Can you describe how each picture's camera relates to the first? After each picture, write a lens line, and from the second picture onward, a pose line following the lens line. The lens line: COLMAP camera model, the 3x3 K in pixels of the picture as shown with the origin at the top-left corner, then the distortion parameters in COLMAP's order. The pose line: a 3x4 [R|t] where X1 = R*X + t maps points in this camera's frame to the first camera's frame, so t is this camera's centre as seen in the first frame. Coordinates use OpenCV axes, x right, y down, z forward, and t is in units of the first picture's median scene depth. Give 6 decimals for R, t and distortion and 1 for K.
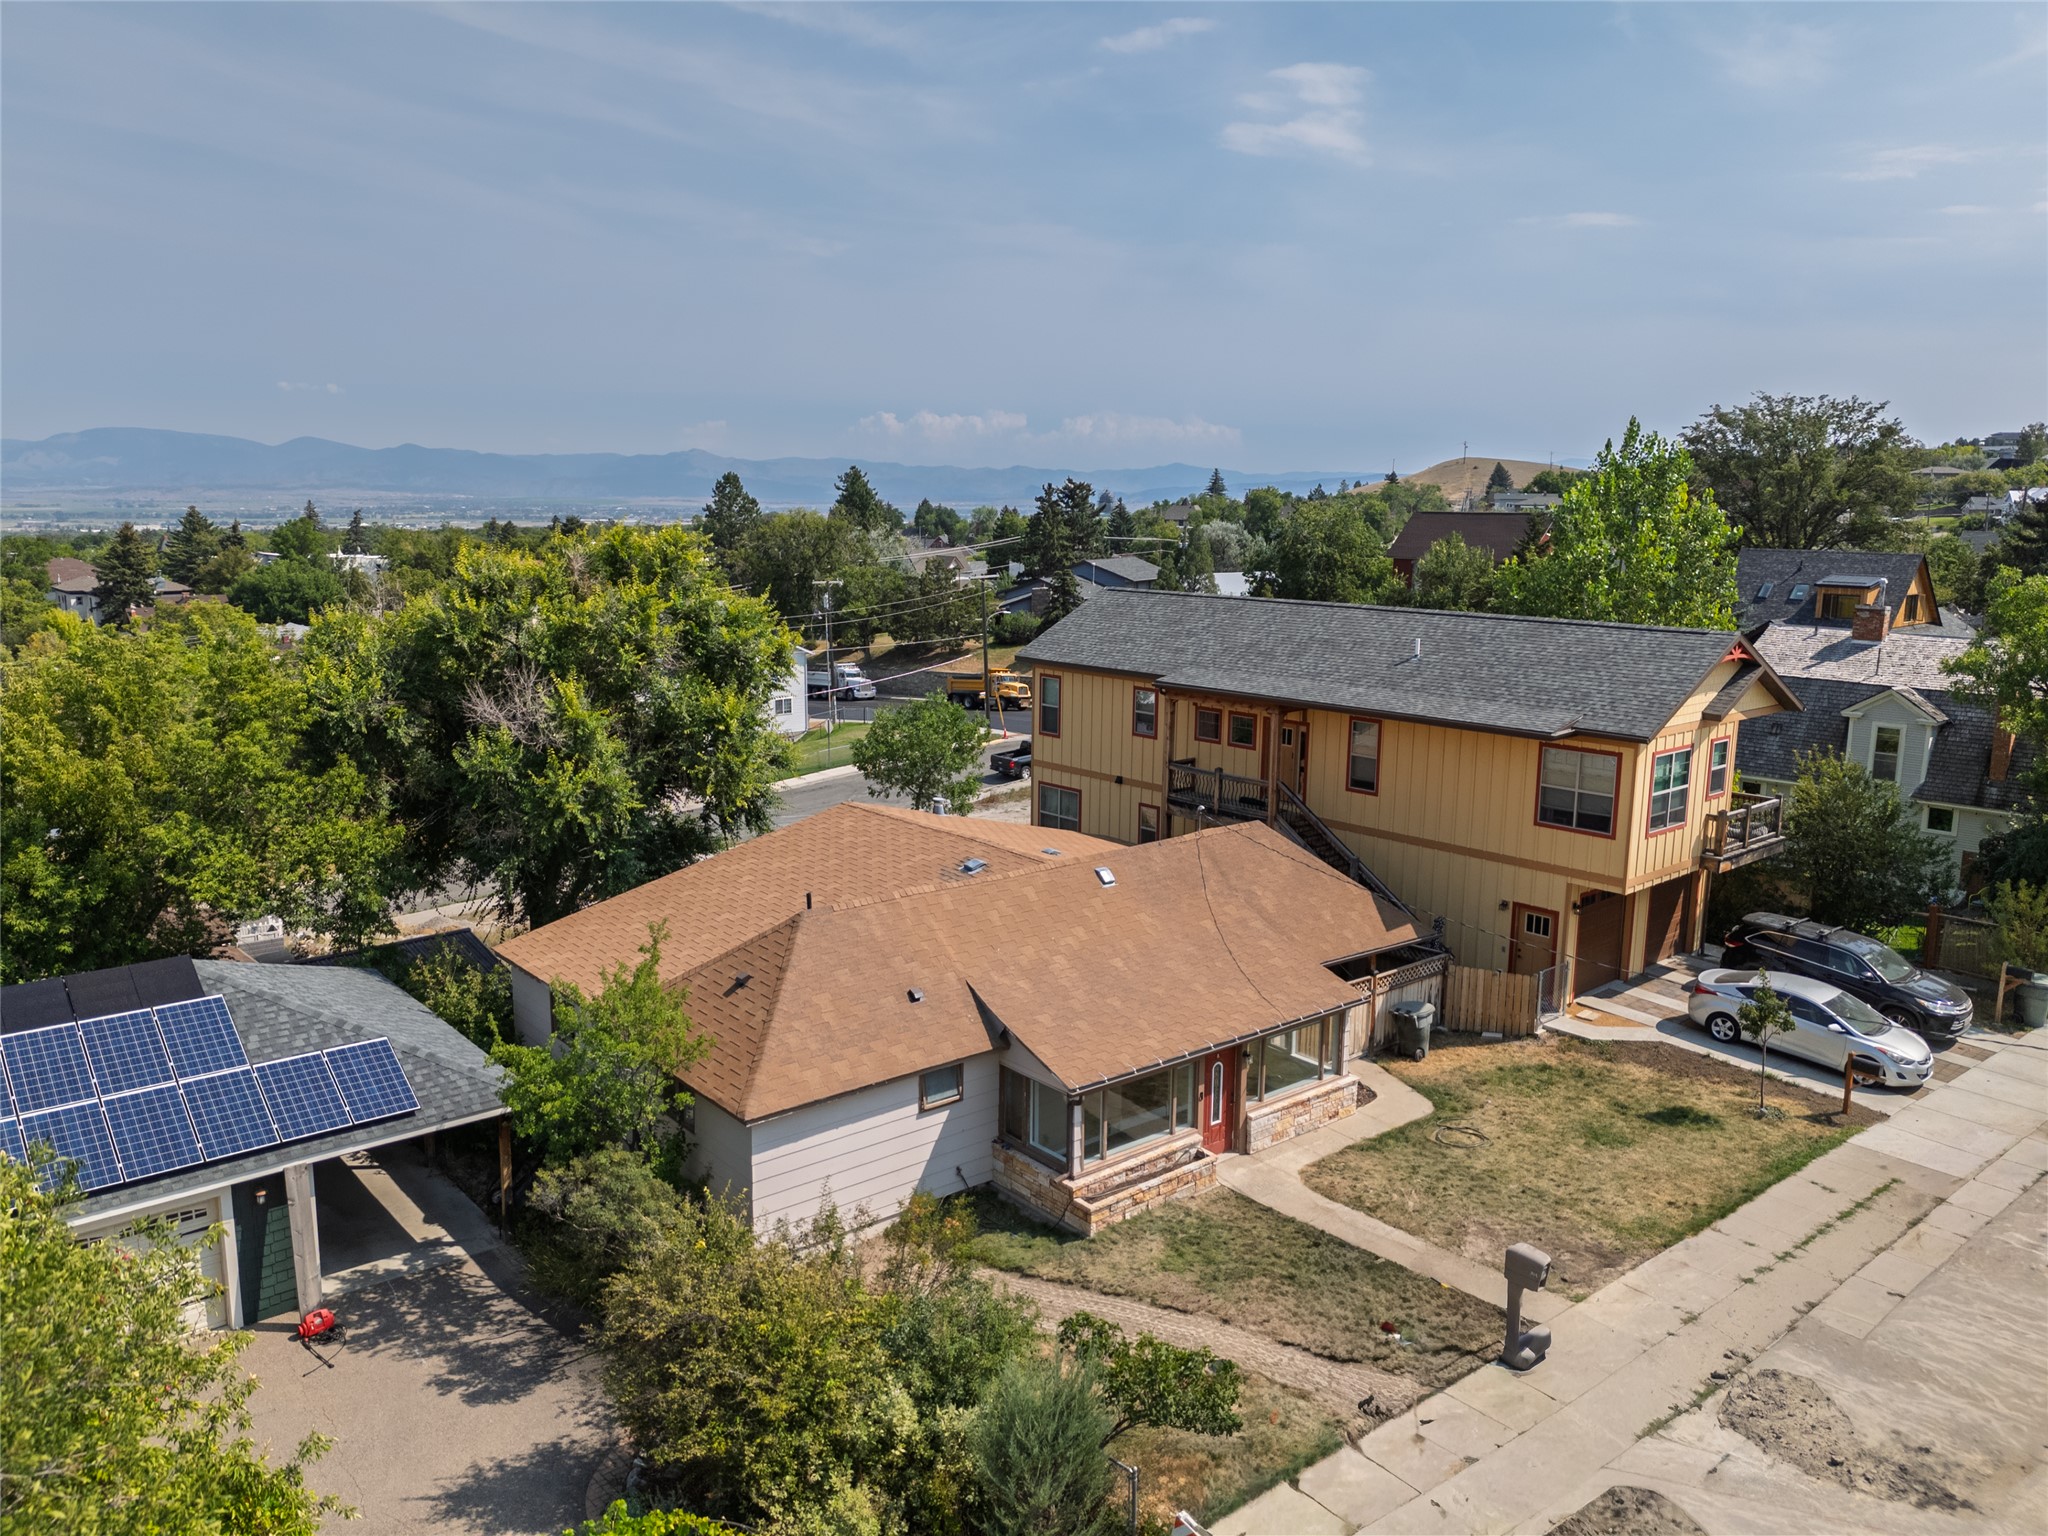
lens RADIAL K [[1540.3, 0, 948.5], [0, 1540.3, 769.2], [0, 0, 1]] dist [0.070194, -0.106086]
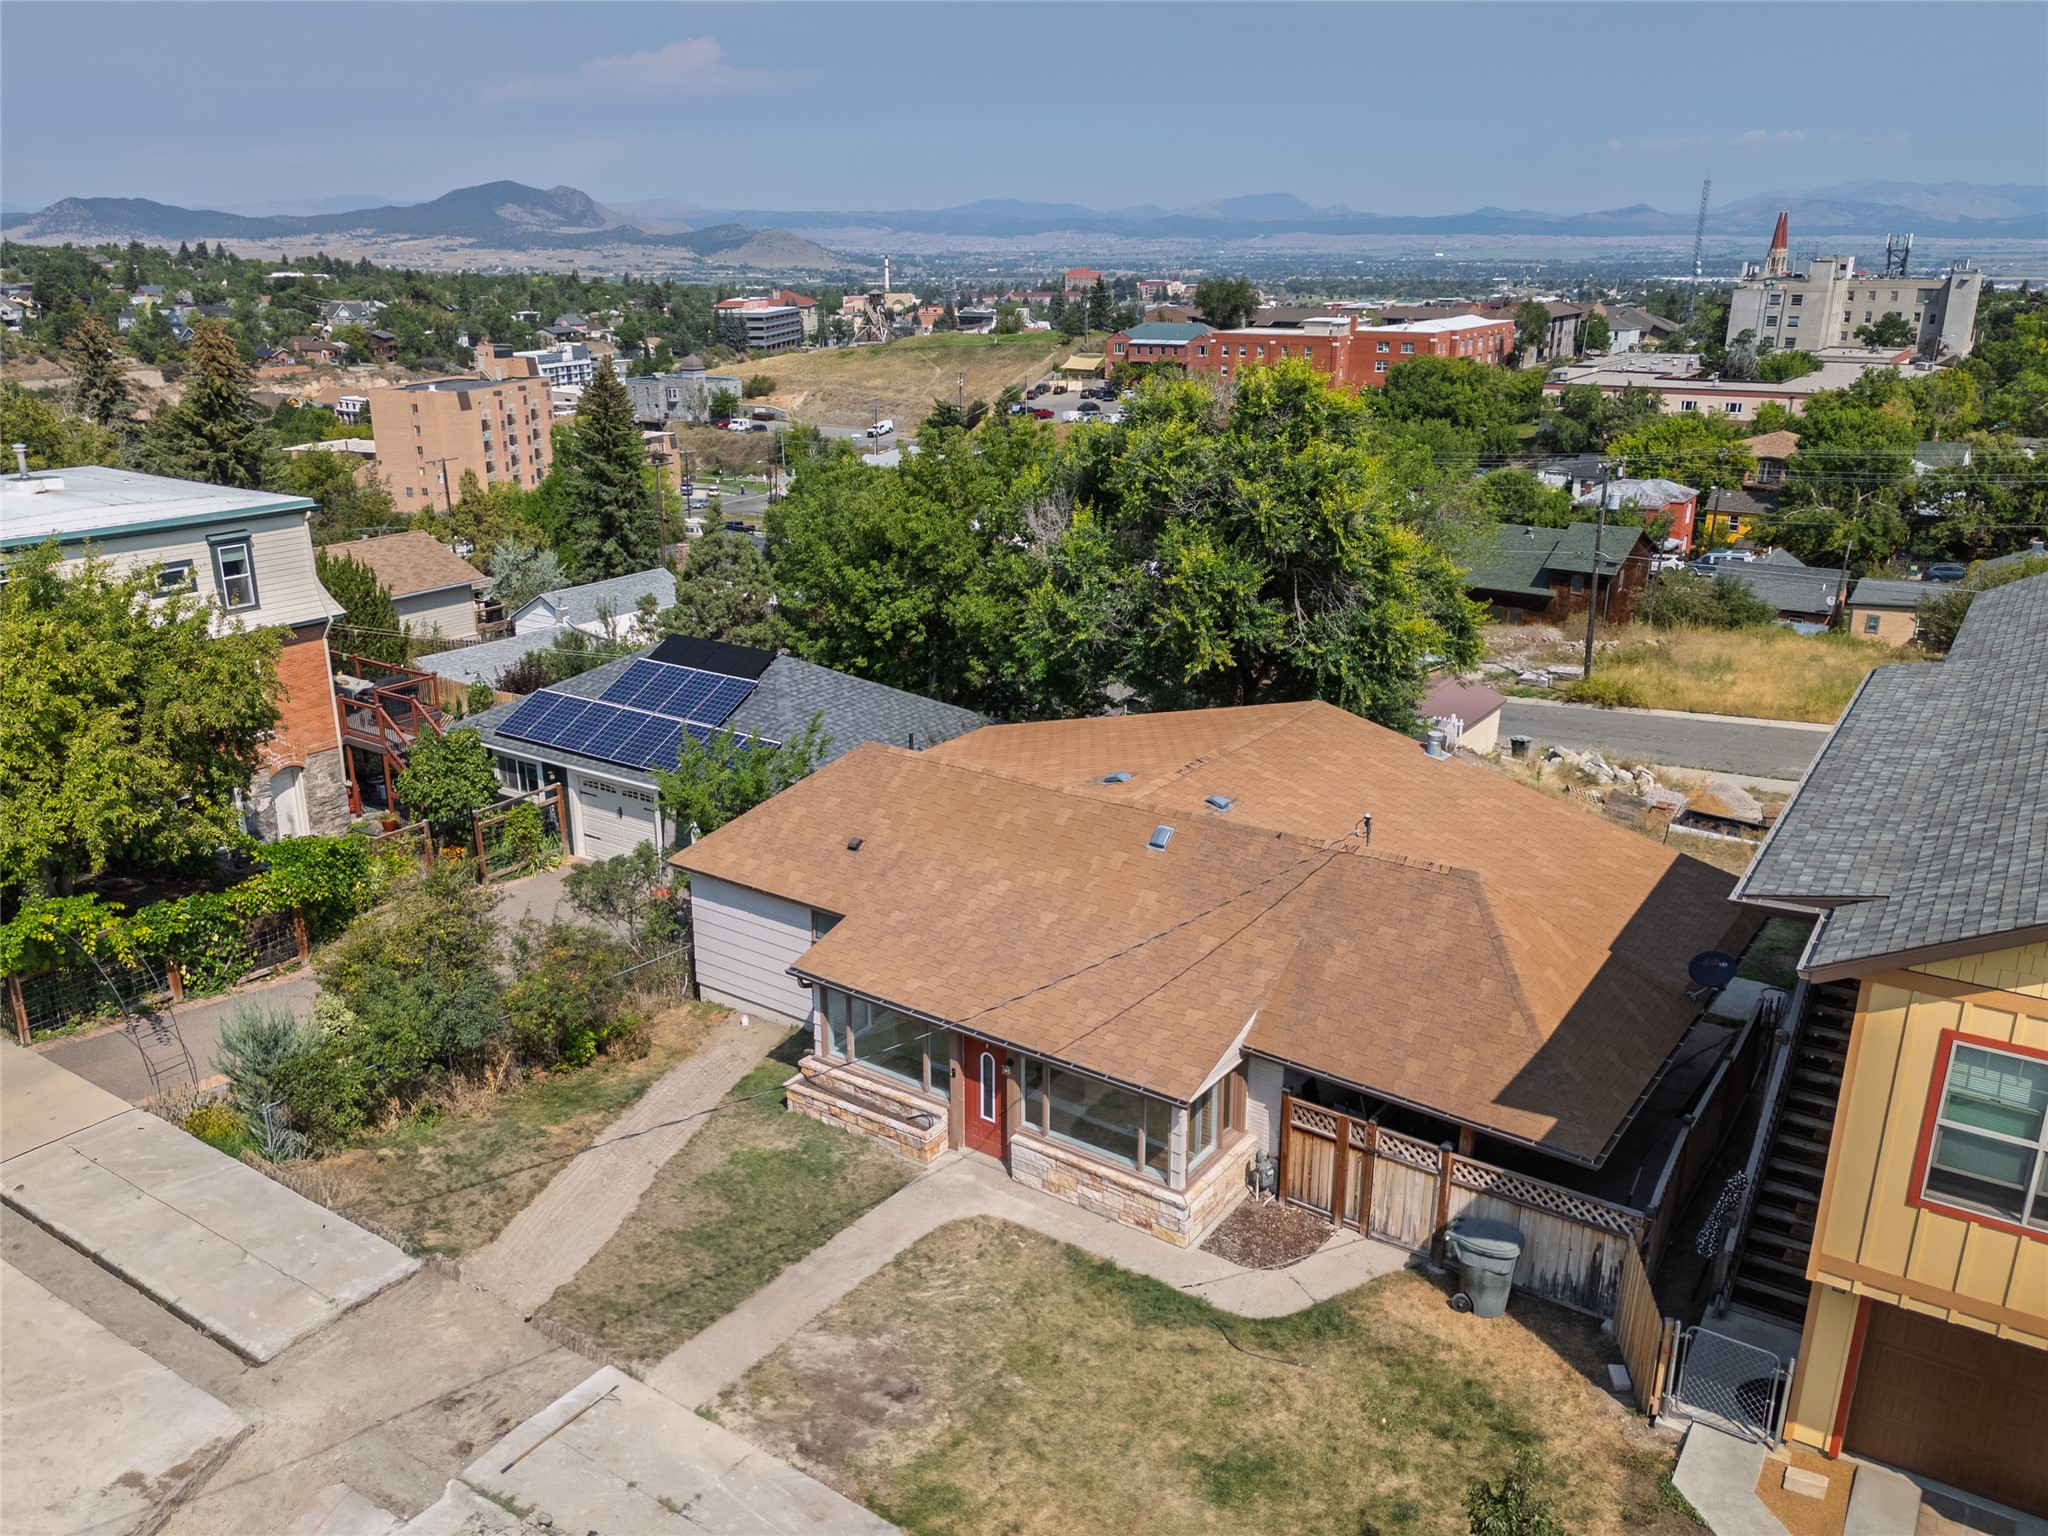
lens RADIAL K [[1565.7, 0, 956.2], [0, 1565.7, 802.0], [0, 0, 1]] dist [0.092643, -0.118980]
pose [[0.263499, 0.312262, -0.912721, 0.787651], [-0.167076, 0.946633, 0.275630, -0.152182], [0.950081, 0.079866, 0.301609, 0.612180]]
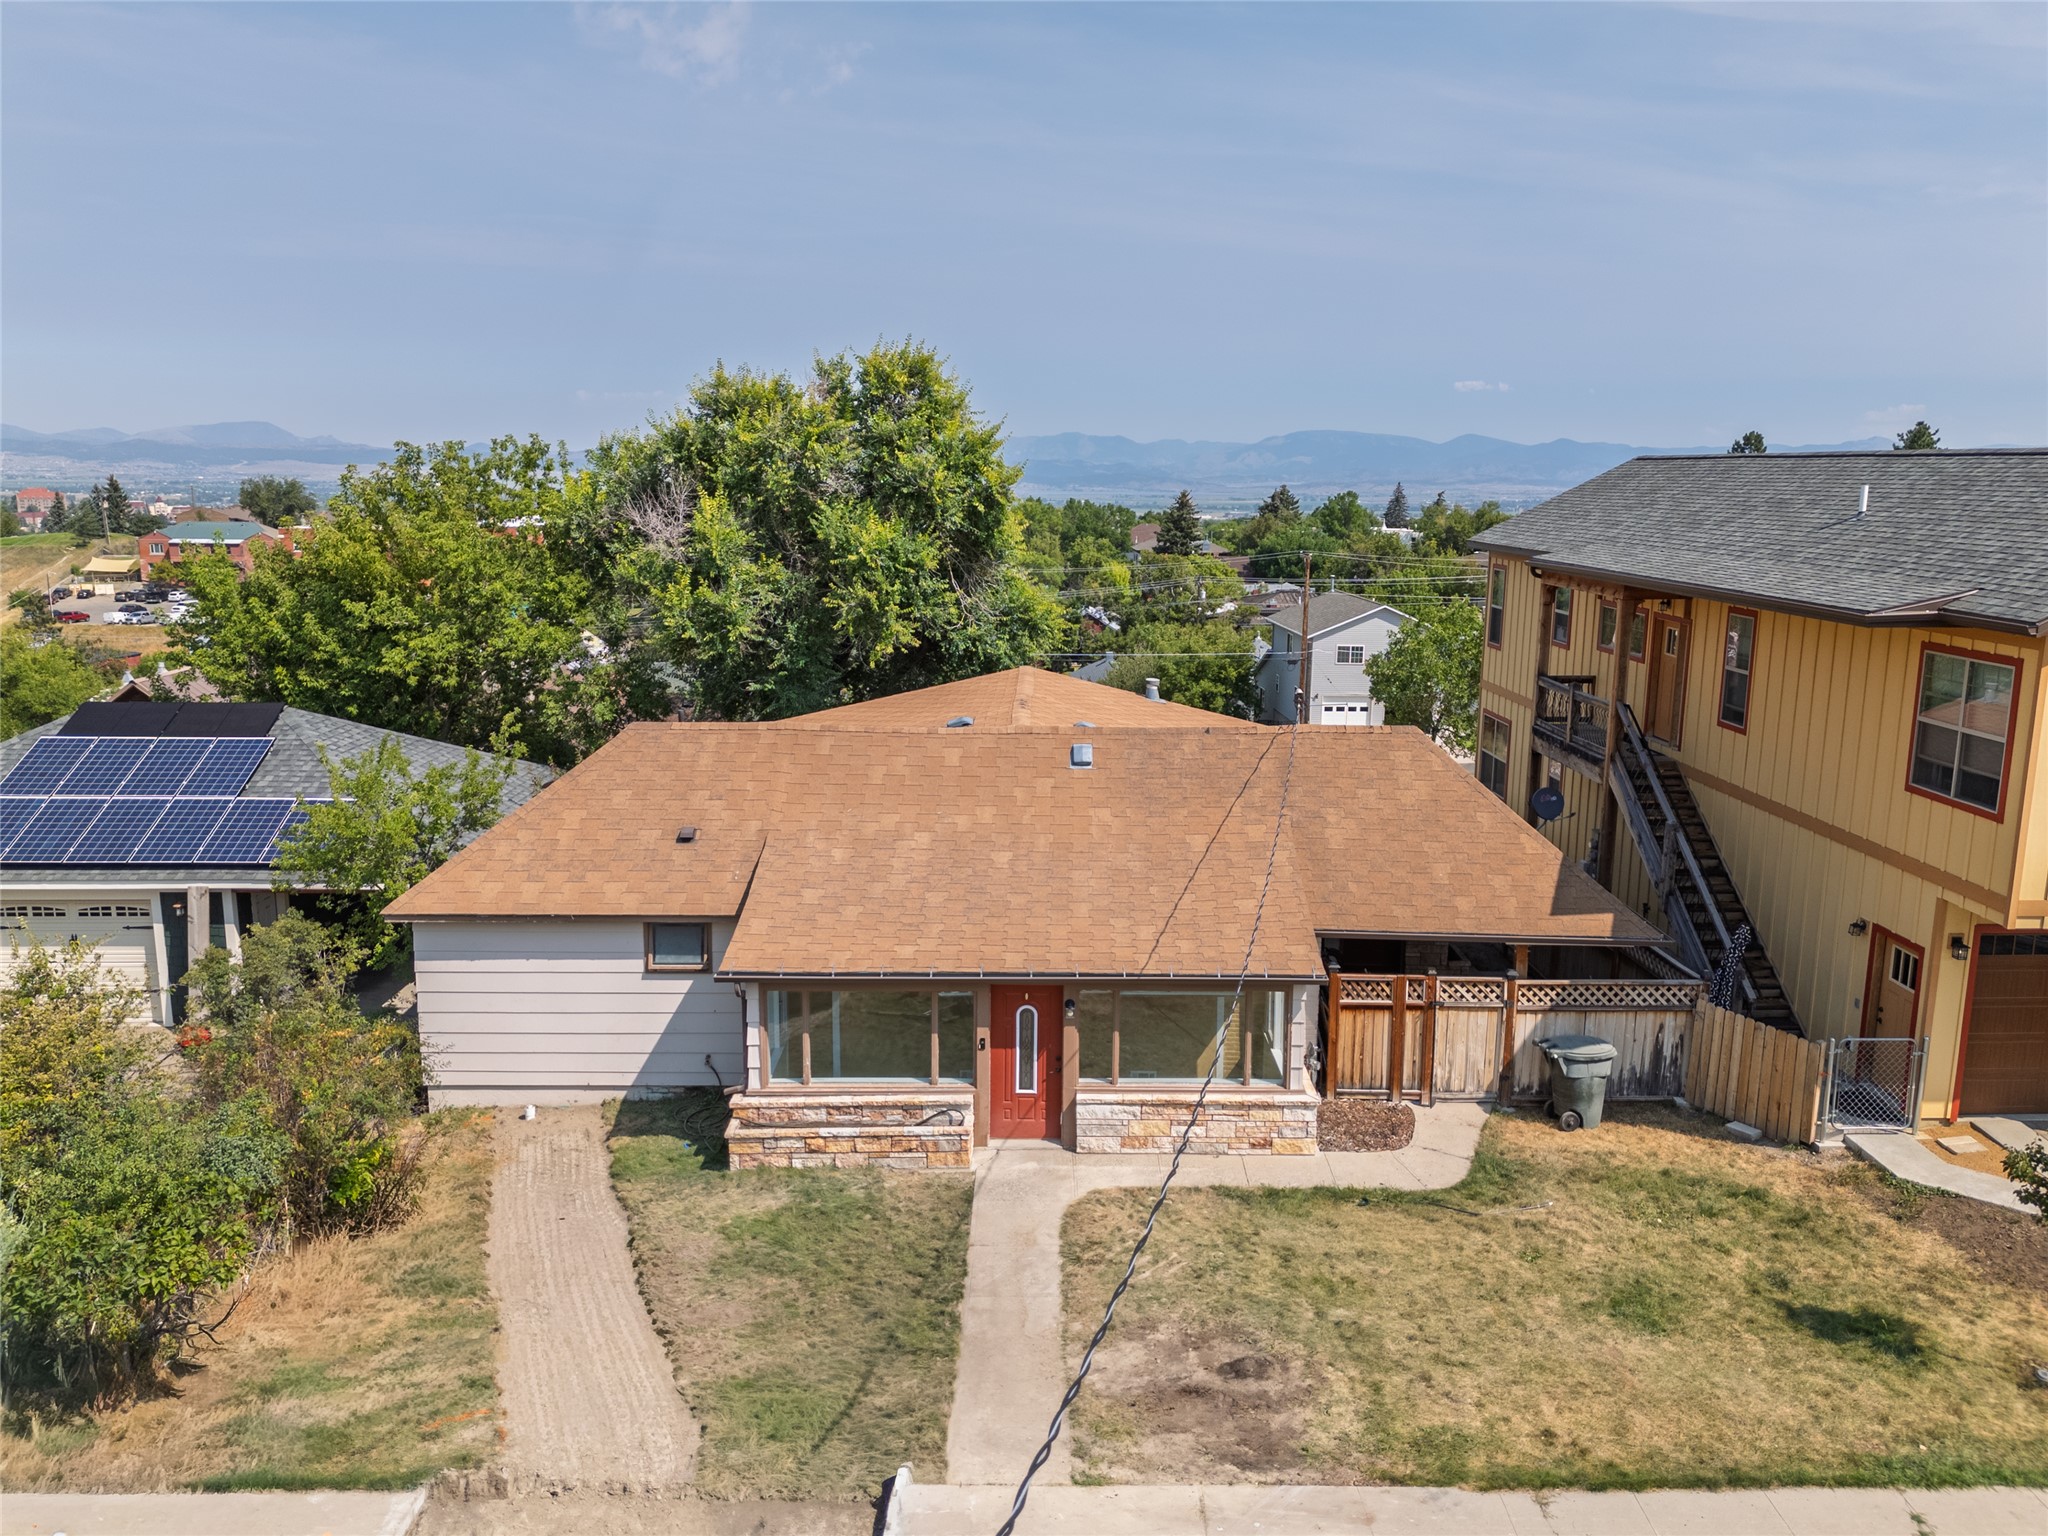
lens RADIAL K [[1515.2, 0, 1024.0], [0, 1515.2, 768.0], [0, 0, 1]] dist [0.081291, -0.099893]
pose [[0.781832, 0.120923, -0.611650, 0.501234], [-0.119276, 0.991902, 0.043636, 0.044724], [0.611974, 0.038839, 0.789924, 0.386372]]
